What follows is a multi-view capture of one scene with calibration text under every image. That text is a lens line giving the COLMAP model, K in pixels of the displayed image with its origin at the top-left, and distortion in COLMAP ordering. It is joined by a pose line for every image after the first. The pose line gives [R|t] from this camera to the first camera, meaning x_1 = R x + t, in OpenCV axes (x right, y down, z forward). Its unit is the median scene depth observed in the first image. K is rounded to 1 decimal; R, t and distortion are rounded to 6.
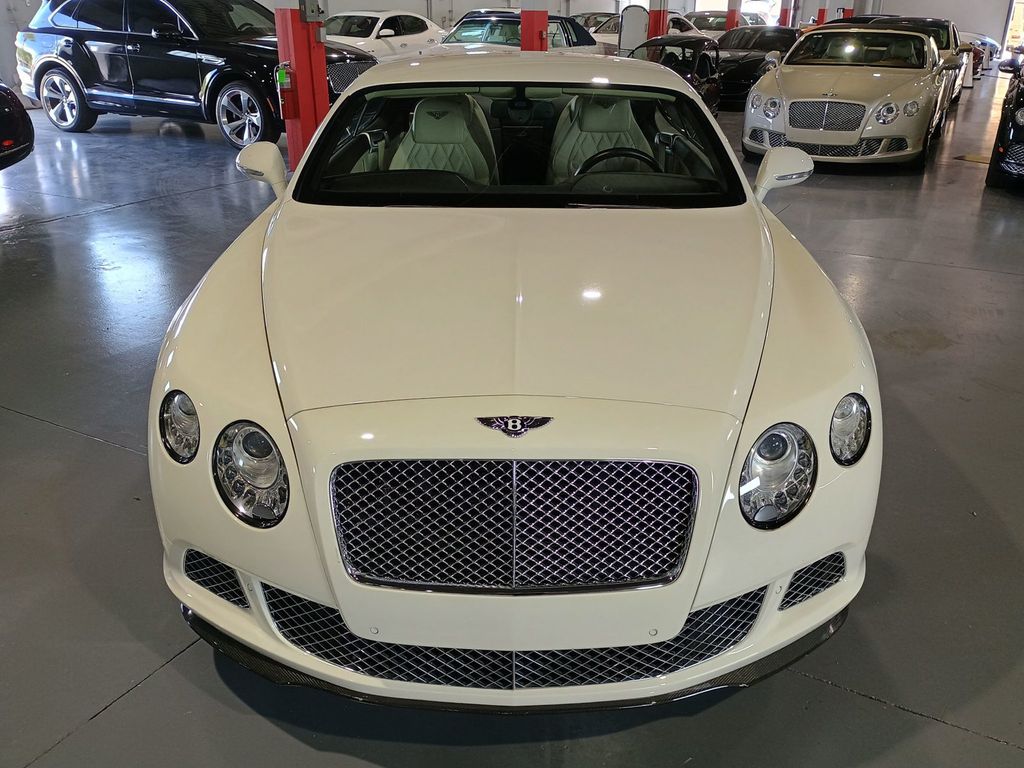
lens RADIAL K [[888.6, 0, 519.2], [0, 888.6, 384.6], [0, 0, 1]] dist [0.088857, -0.118868]
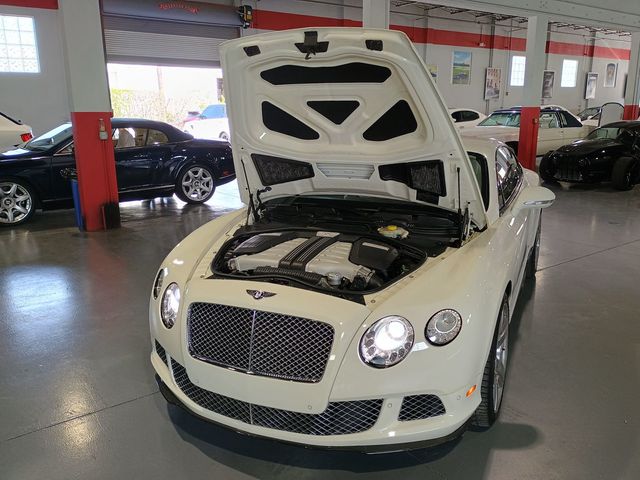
lens RADIAL K [[555.7, 0, 323.2], [0, 555.7, 244.0], [0, 0, 1]] dist [0.080595, -0.102570]
pose [[0.910753, 0.089810, -0.403068, 0.583101], [-0.150607, 0.981074, -0.121705, 0.056720], [0.384509, 0.171548, 0.907041, -0.178192]]
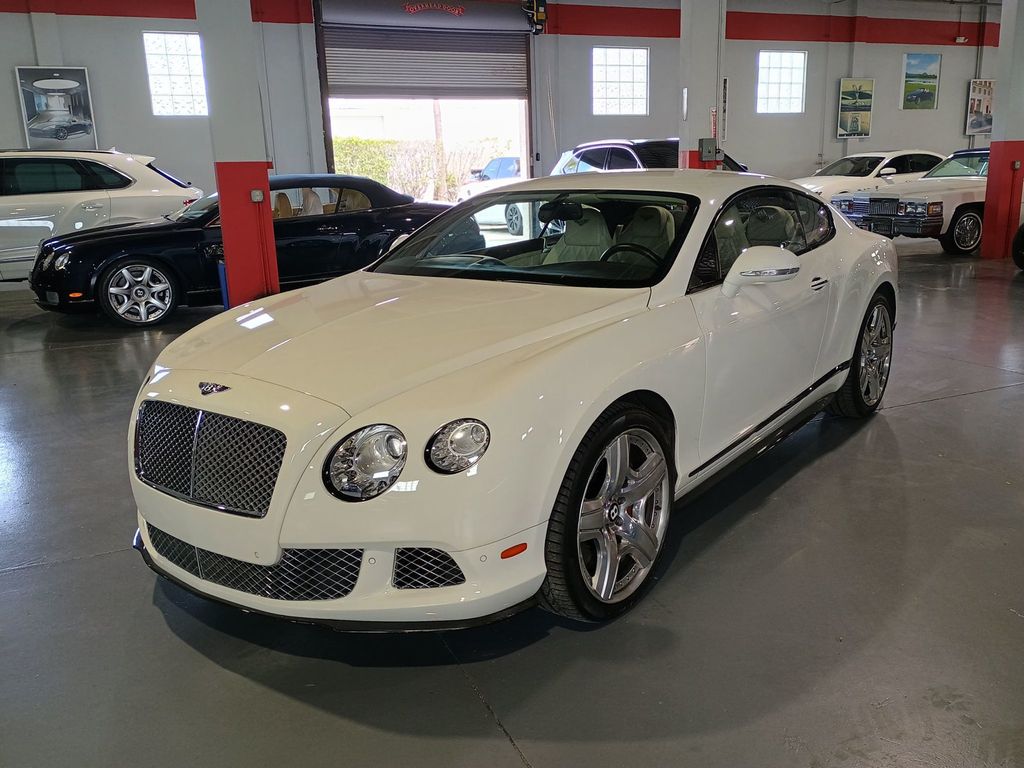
lens RADIAL K [[888.6, 0, 519.2], [0, 888.6, 384.6], [0, 0, 1]] dist [0.088857, -0.118868]
pose [[0.790916, 0.115799, -0.600868, 1.120711], [-0.205325, 0.975225, -0.082322, 0.048563], [0.576449, 0.188483, 0.795098, 0.083535]]
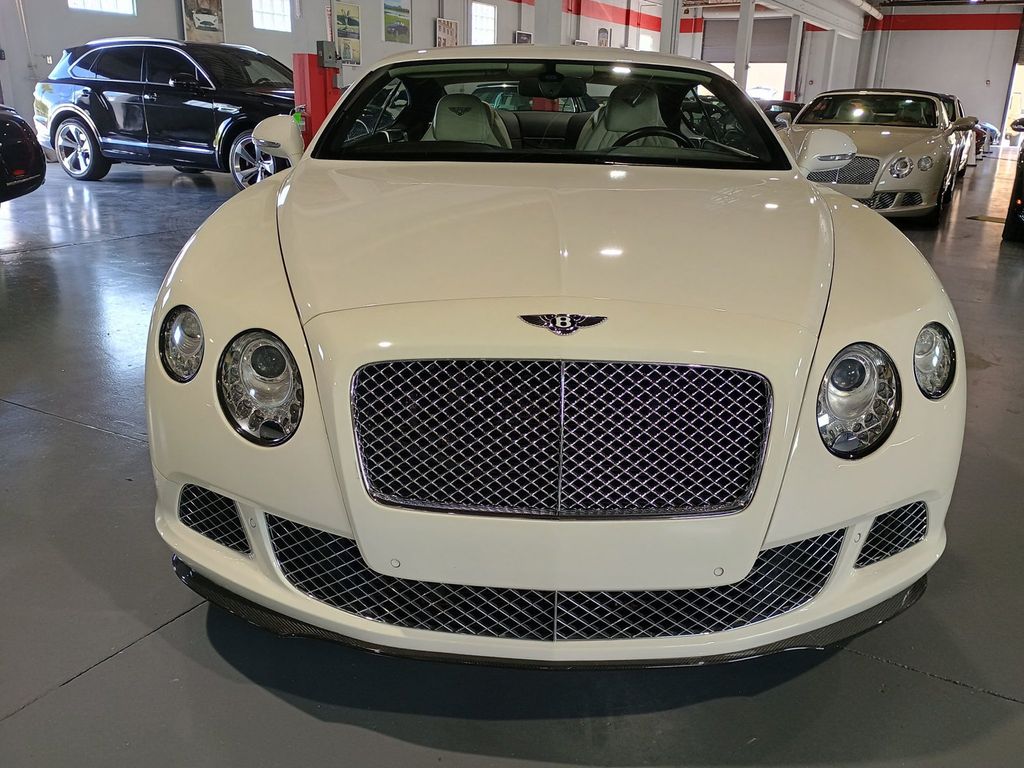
lens RADIAL K [[889.1, 0, 517.0], [0, 889.1, 390.4], [0, 0, 1]] dist [0.080595, -0.102570]
pose [[0.999824, 0.018630, -0.002332, -0.040673], [-0.018762, 0.995971, -0.087695, 0.162115], [0.000689, 0.087723, 0.996145, 0.112190]]
